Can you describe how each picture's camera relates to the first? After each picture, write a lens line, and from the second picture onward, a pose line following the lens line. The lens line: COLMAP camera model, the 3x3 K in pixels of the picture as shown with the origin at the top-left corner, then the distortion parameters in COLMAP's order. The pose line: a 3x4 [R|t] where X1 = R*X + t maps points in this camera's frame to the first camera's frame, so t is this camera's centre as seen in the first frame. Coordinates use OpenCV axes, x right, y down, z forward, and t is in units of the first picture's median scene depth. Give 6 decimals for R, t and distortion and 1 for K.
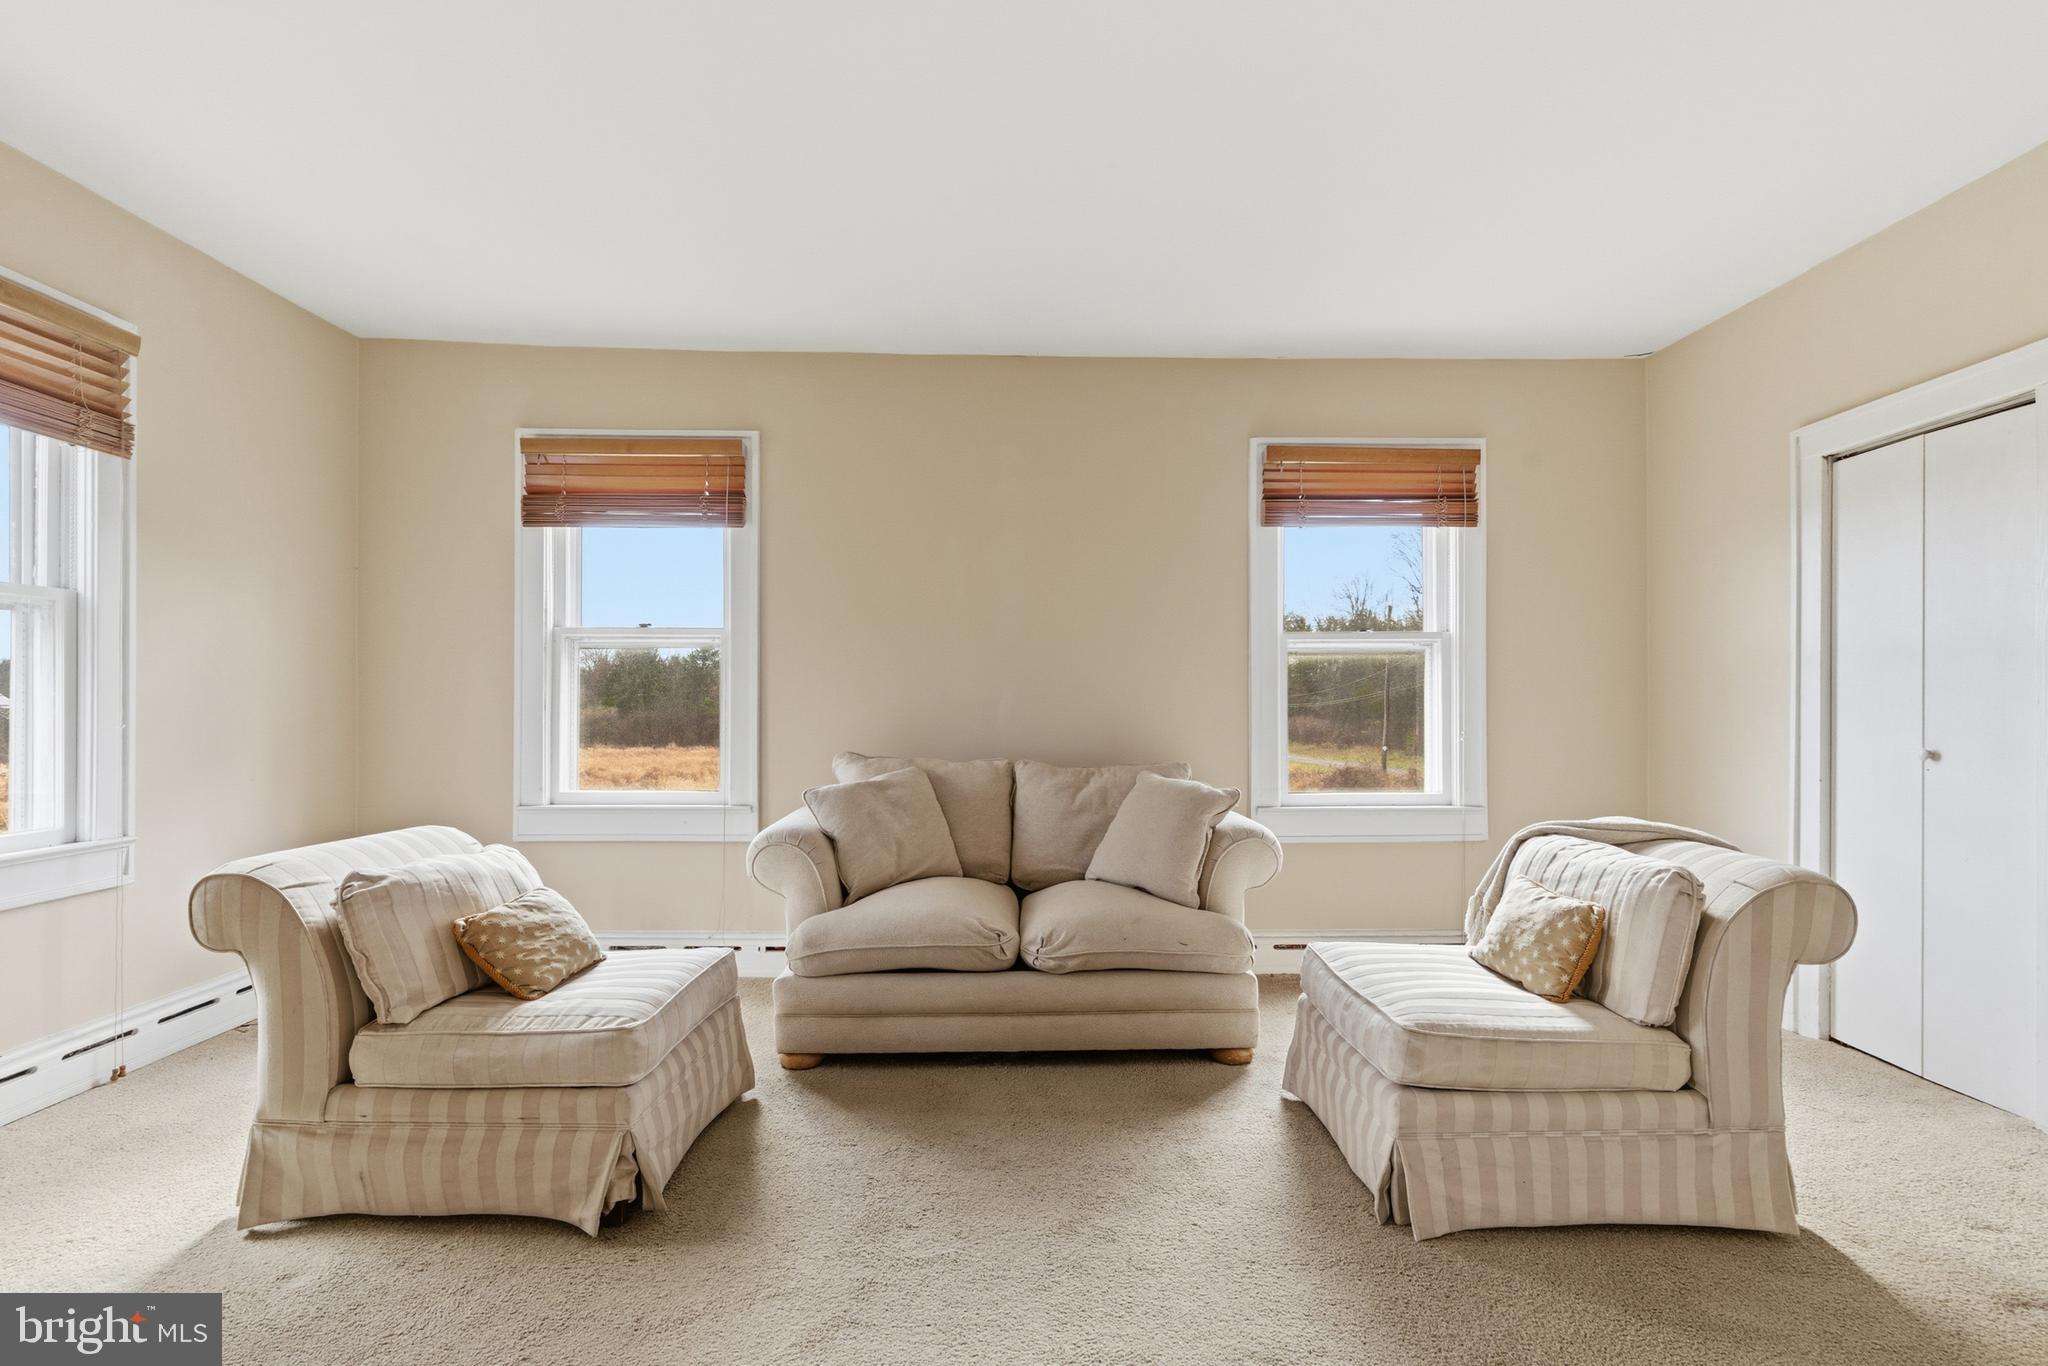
lens RADIAL K [[951.1, 0, 1021.6], [0, 951.1, 699.3], [0, 0, 1]] dist [0.009334, -0.007681]
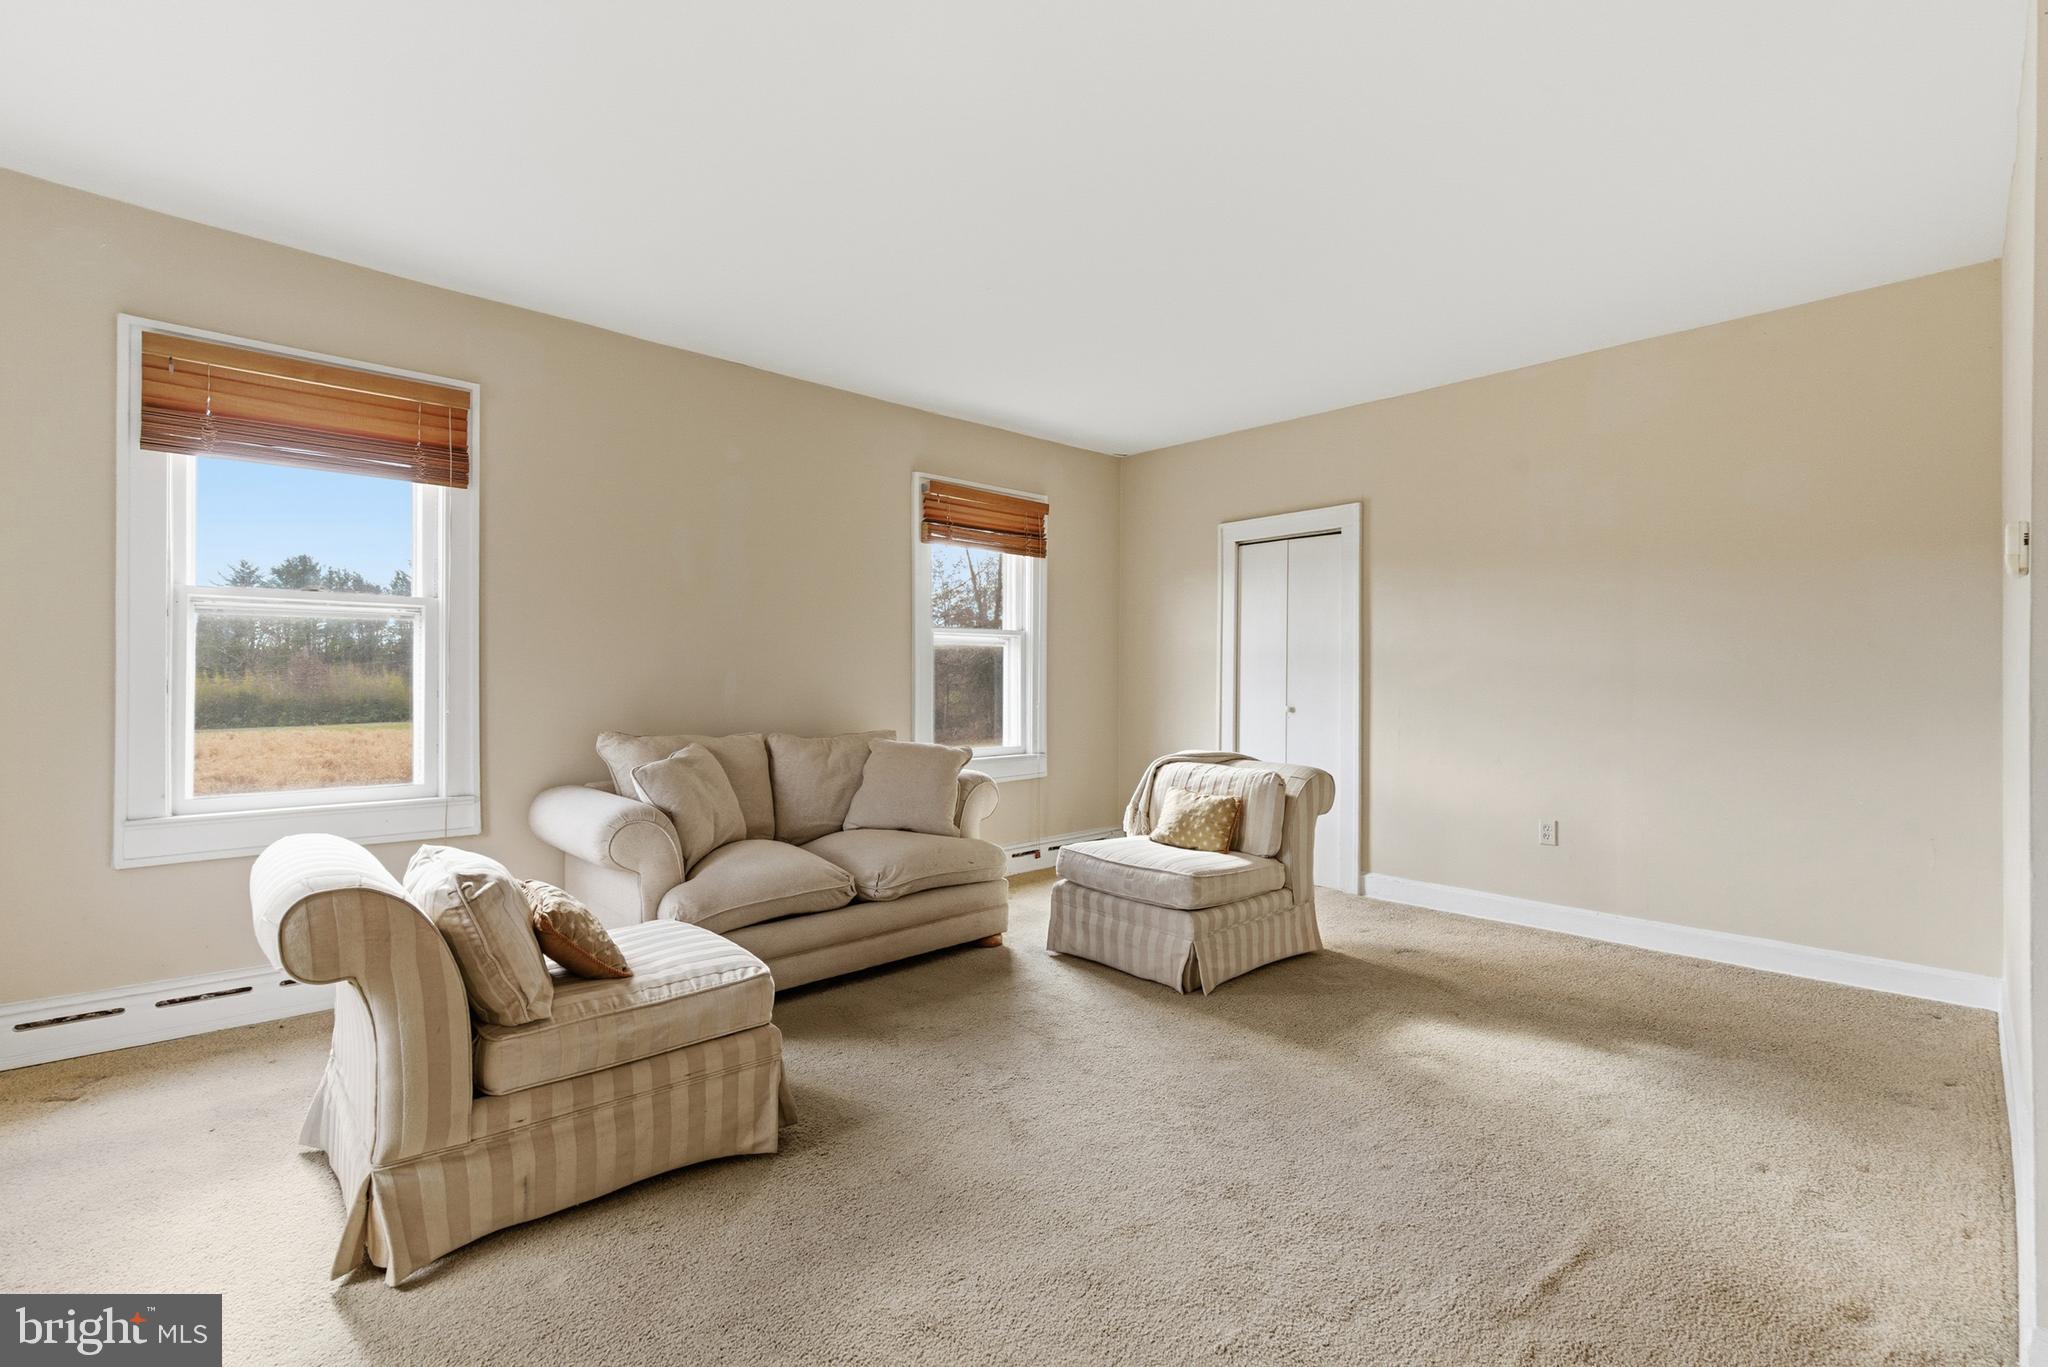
lens RADIAL K [[924.7, 0, 1021.1], [0, 924.7, 678.3], [0, 0, 1]] dist [0.000613, -0.000787]
pose [[0.745207, 0.001029, 0.666832, -0.847294], [-0.004714, 0.999982, 0.003725, -0.009941], [-0.666816, -0.005920, 0.745199, -0.017428]]
